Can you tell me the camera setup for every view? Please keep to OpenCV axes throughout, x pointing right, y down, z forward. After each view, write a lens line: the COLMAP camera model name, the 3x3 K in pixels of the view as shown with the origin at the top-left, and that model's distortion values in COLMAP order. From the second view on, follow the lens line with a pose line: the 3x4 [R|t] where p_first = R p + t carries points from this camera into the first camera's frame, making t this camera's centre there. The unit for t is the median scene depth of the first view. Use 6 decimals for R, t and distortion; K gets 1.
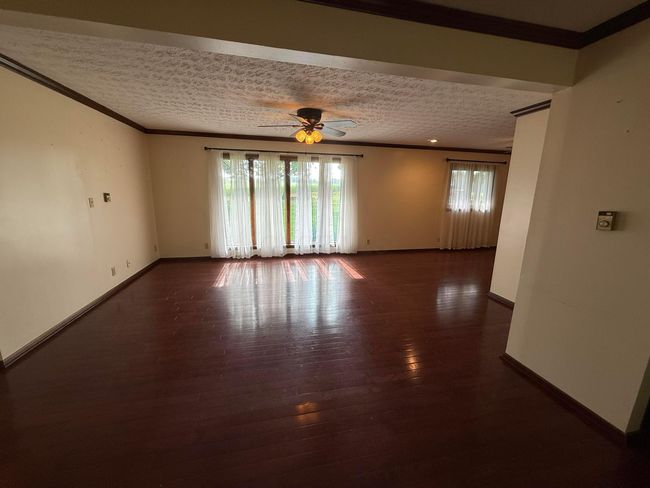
lens RADIAL K [[256.5, 0, 320.9], [0, 256.5, 241.2], [0, 0, 1]] dist [0.000214, -0.000239]
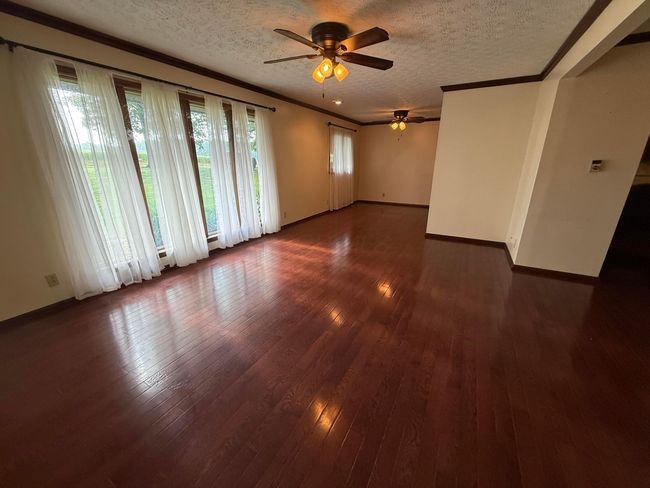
lens RADIAL K [[256.5, 0, 322.9], [0, 256.5, 245.5], [0, 0, 1]] dist [0.000214, -0.000239]
pose [[0.658156, -0.252812, 0.709166, -0.418656], [0.156358, 0.967297, 0.199721, -0.055125], [-0.736466, -0.020564, 0.676162, 0.326676]]
